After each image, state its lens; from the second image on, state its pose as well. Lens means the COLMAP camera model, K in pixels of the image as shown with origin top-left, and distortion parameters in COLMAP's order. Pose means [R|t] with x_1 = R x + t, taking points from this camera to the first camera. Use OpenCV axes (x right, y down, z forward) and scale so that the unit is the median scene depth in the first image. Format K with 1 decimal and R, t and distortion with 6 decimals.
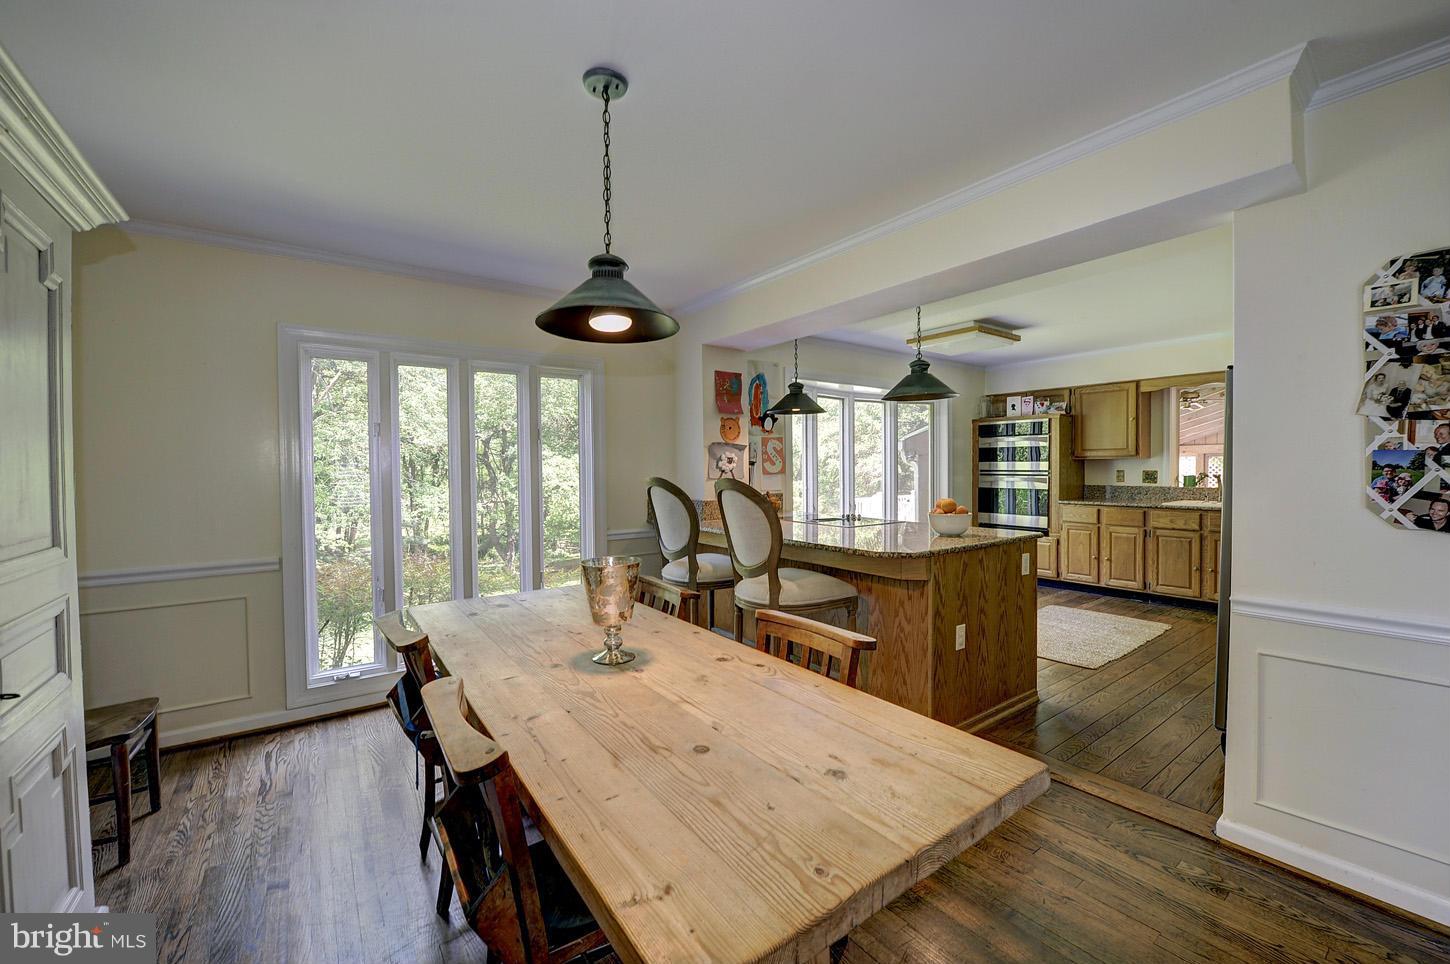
lens RADIAL K [[576.7, 0, 728.7], [0, 576.7, 480.2], [0, 0, 1]] dist [-0.020340, -0.000156]
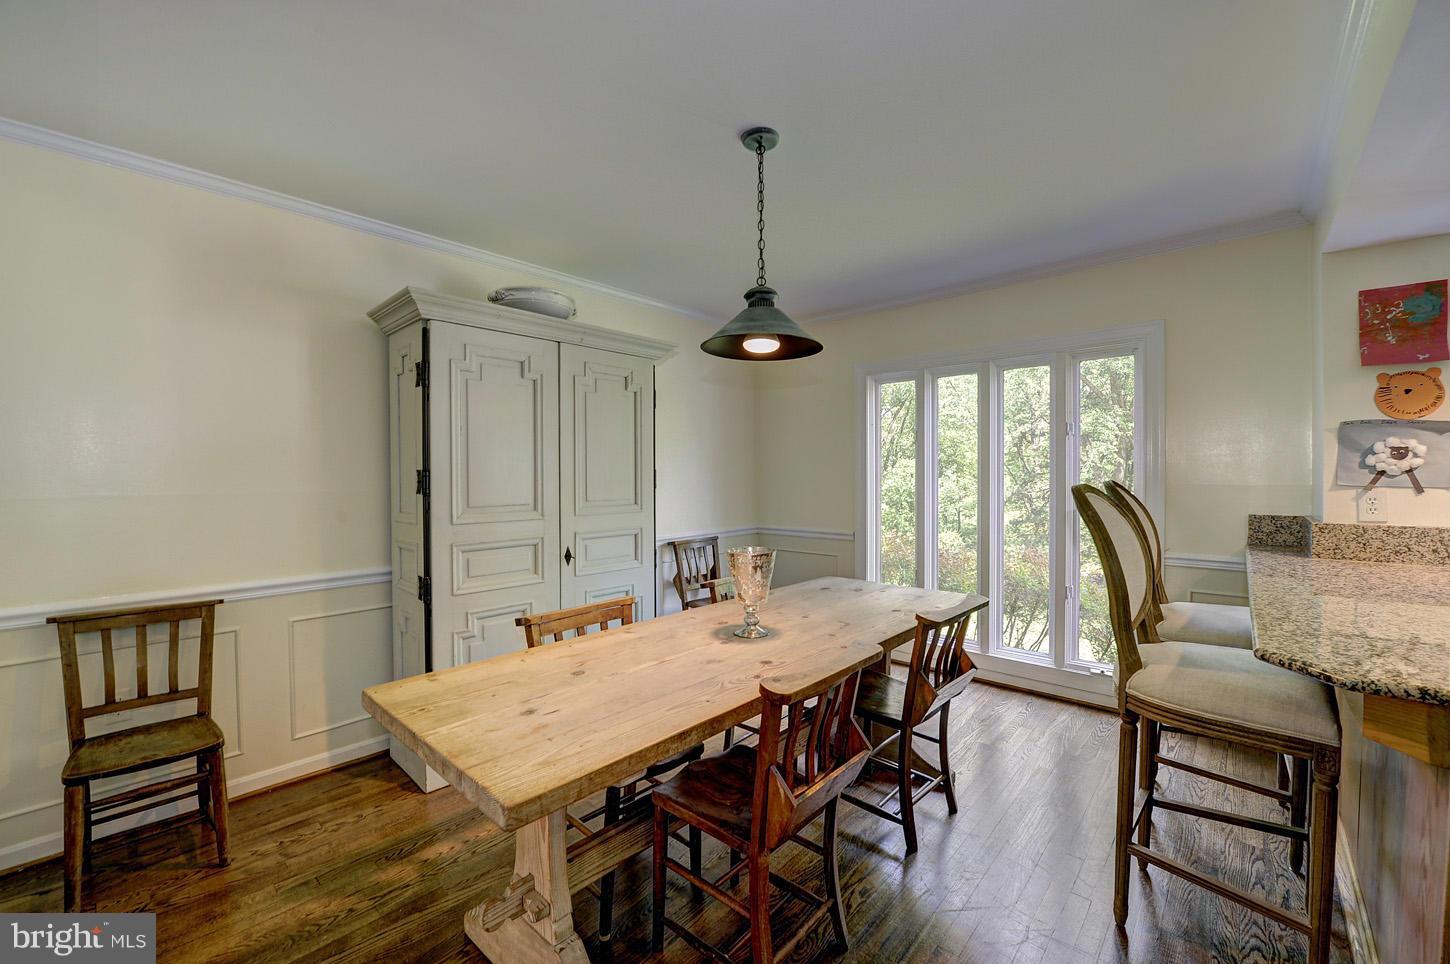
lens RADIAL K [[576.7, 0, 728.7], [0, 576.7, 480.2], [0, 0, 1]] dist [-0.020340, -0.000156]
pose [[0.201777, 0.022116, -0.979182, 0.297174], [-0.014956, 0.999698, 0.019498, -0.007814], [0.979317, 0.010711, 0.202046, 0.228164]]
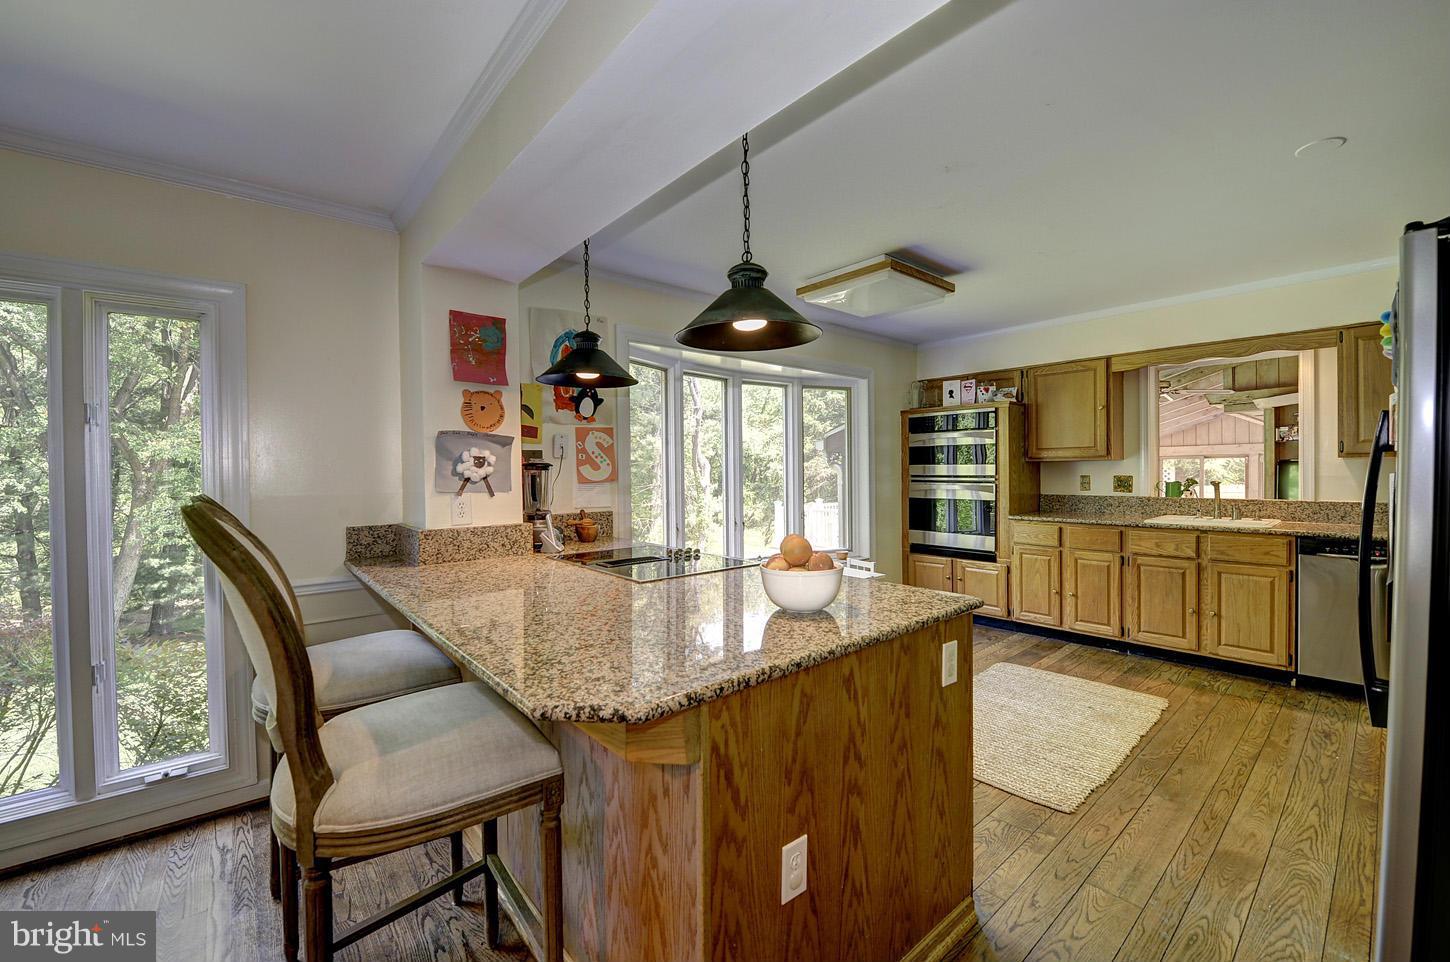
lens RADIAL K [[579.1, 0, 733.3], [0, 579.1, 478.3], [0, 0, 1]] dist [-0.021047, -0.000049]
pose [[0.996838, -0.002845, 0.079413, 0.169127], [0.003708, 0.999936, -0.010718, -0.007679], [-0.079377, 0.010979, 0.996784, 0.297753]]
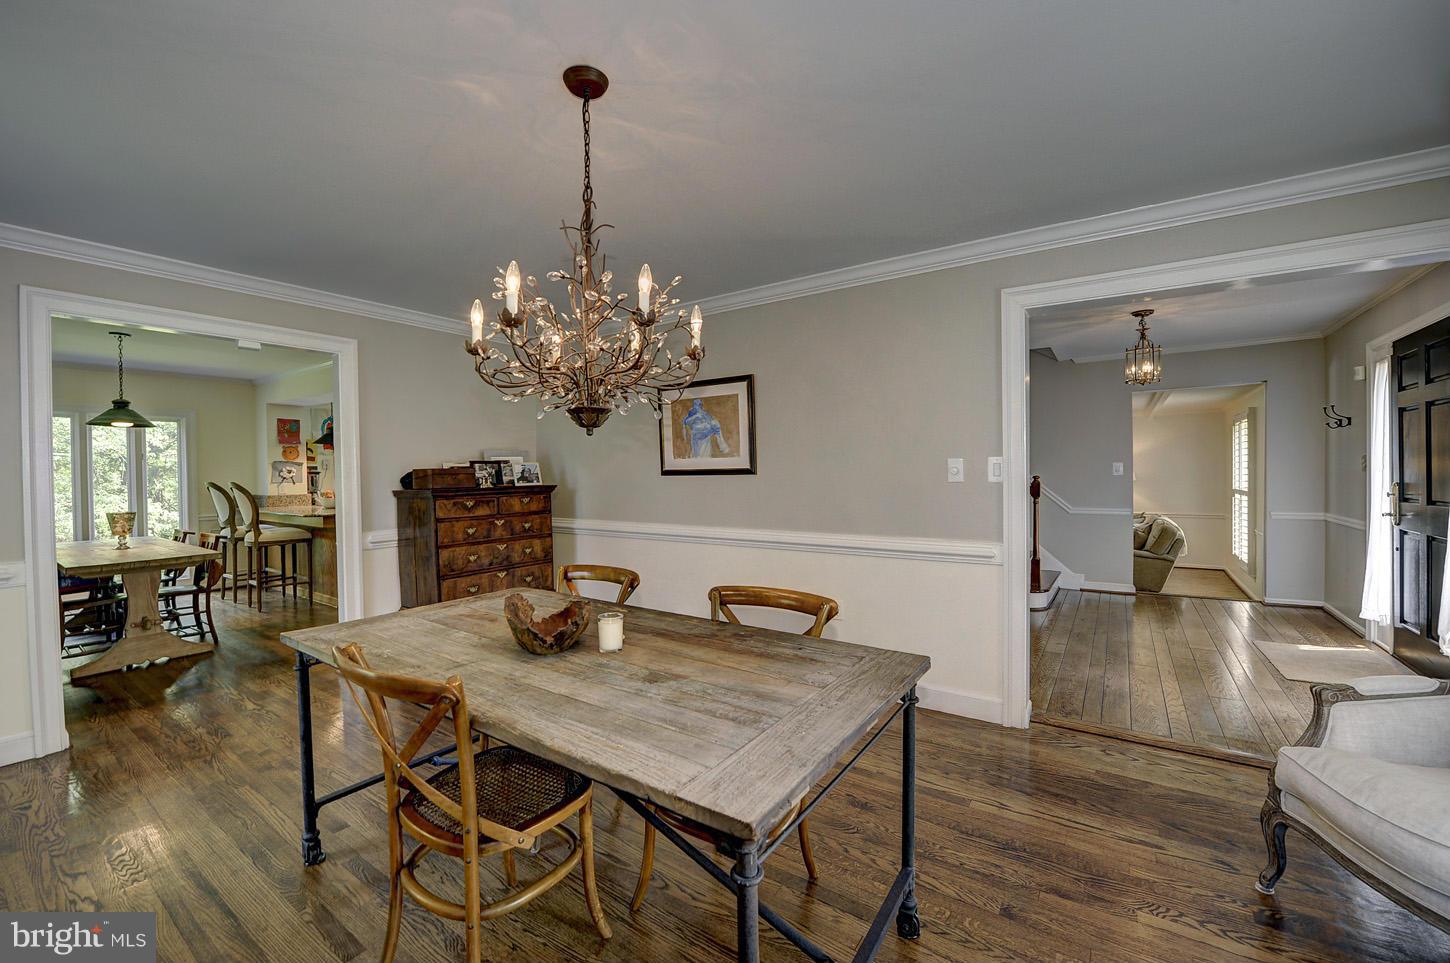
lens RADIAL K [[579.1, 0, 733.3], [0, 579.1, 478.8], [0, 0, 1]] dist [-0.021047, -0.000049]
pose [[0.940660, -0.009230, 0.339225, 0.512896], [0.012204, 0.999904, -0.006635, 0.010552], [-0.339131, 0.010381, 0.940682, -0.794714]]
